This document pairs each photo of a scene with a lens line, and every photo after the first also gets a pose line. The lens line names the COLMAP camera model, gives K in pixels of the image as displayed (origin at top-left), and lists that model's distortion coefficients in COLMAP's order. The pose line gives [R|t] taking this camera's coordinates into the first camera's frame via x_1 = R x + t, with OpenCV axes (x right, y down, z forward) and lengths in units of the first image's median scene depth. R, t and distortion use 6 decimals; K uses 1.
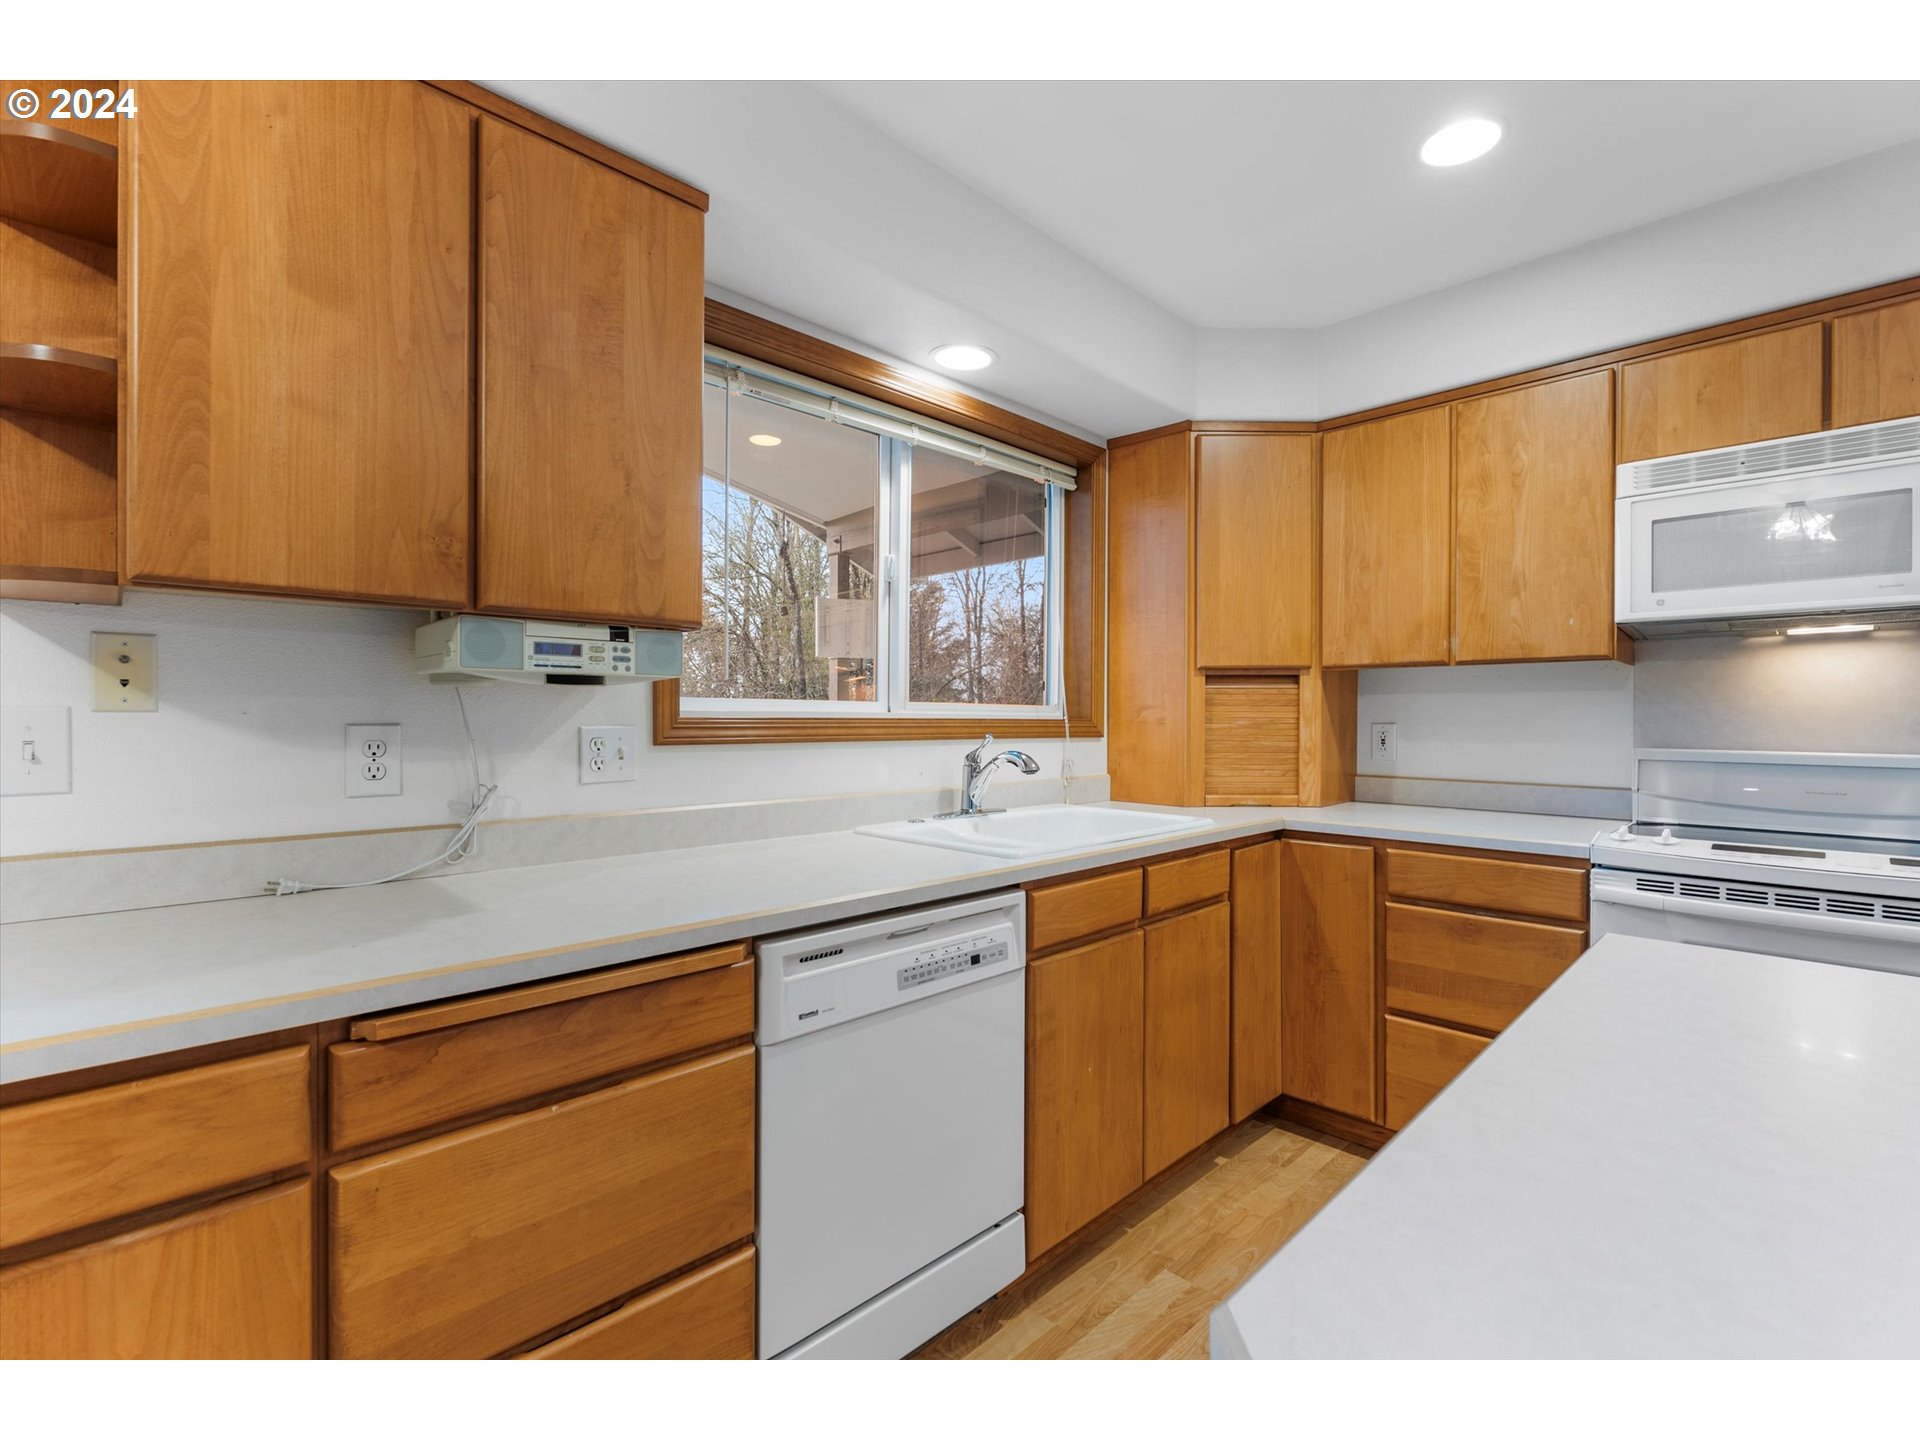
lens RADIAL K [[861.6, 0, 958.7], [0, 861.6, 722.7], [0, 0, 1]] dist [-0.000676, 0.000140]
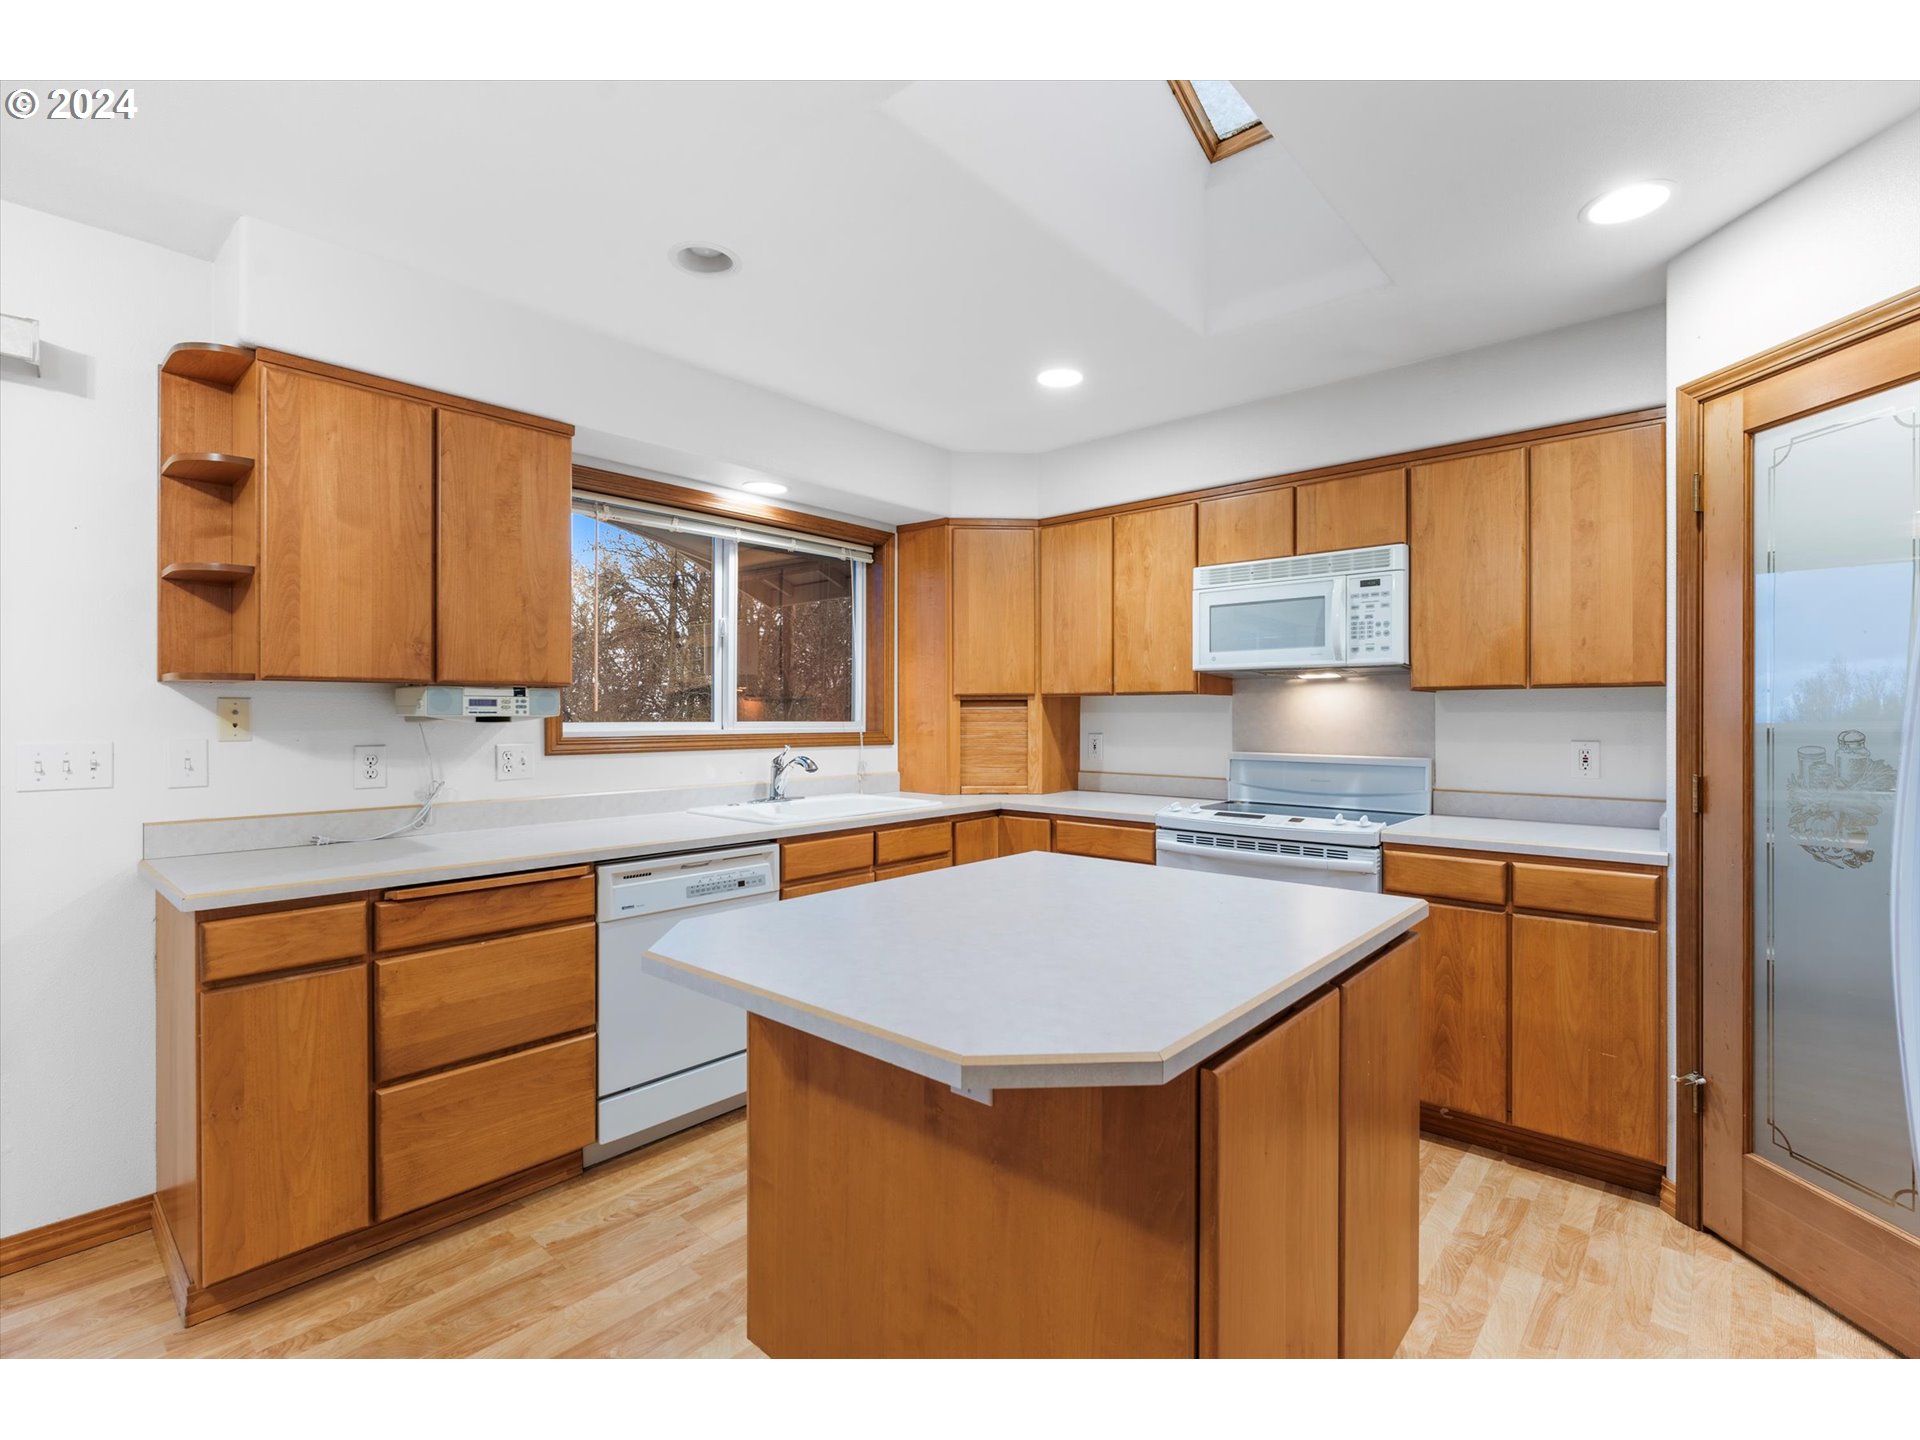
lens RADIAL K [[886.1, 0, 960.0], [0, 886.1, 720.0], [0, 0, 1]] dist [-0.000938, 0.000079]
pose [[0.997818, -0.003584, 0.065932, 0.295803], [0.003548, 0.999993, 0.000661, -0.037266], [-0.065934, -0.000426, 0.997824, -0.663527]]
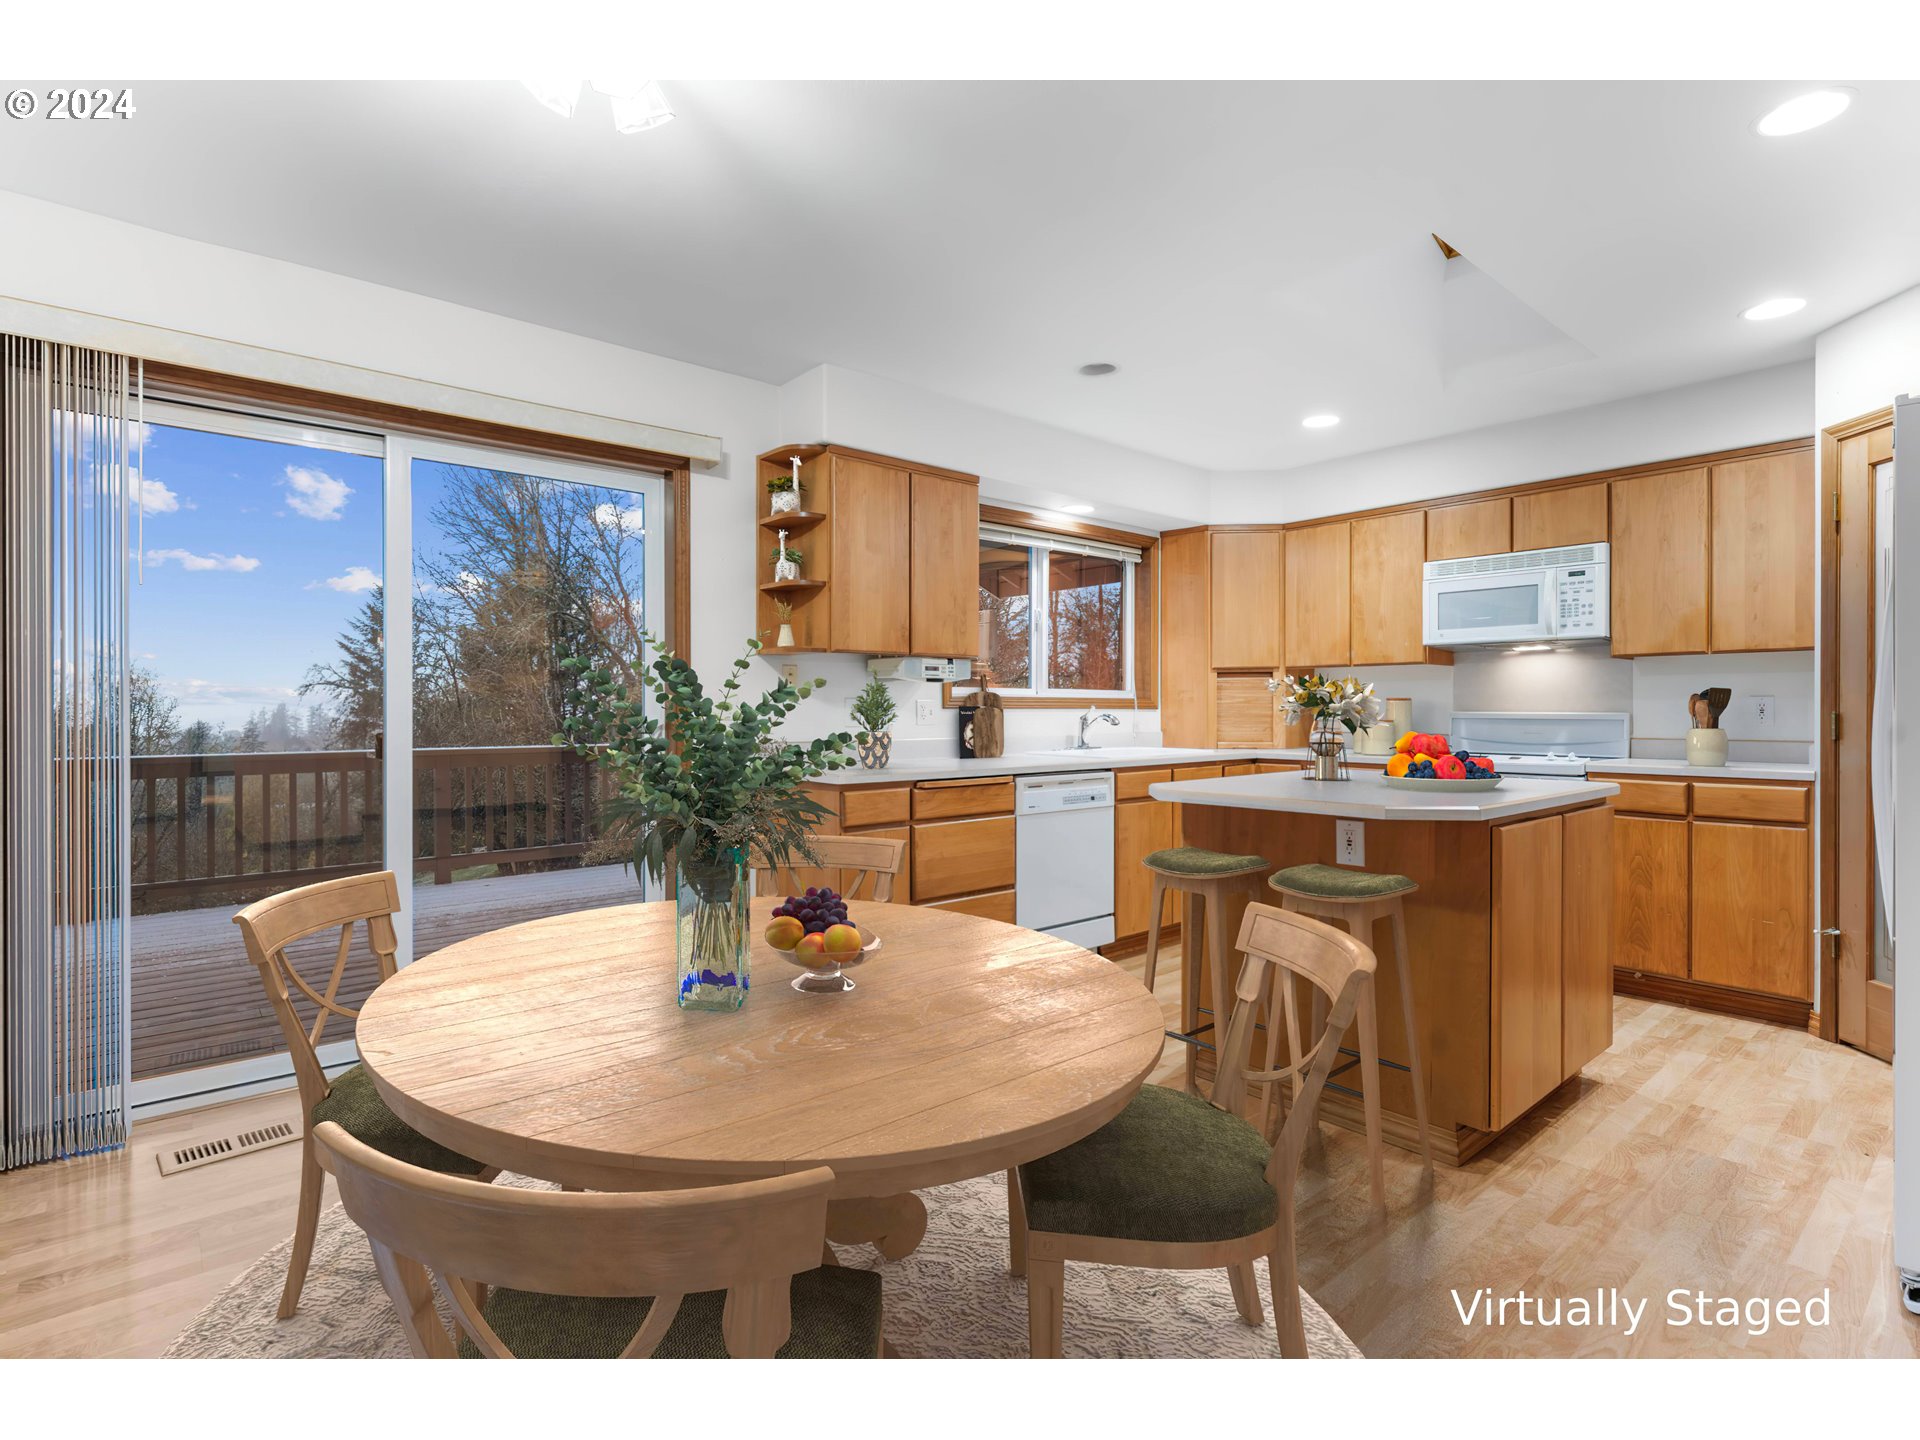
lens RADIAL K [[945.2, 0, 962.1], [0, 945.2, 716.8], [0, 0, 1]] dist [0.000559, -0.000086]
pose [[0.997498, -0.003642, -0.070600, -0.136786], [0.003874, 0.999988, 0.003150, 0.039783], [0.070587, -0.003416, 0.997500, -1.421125]]
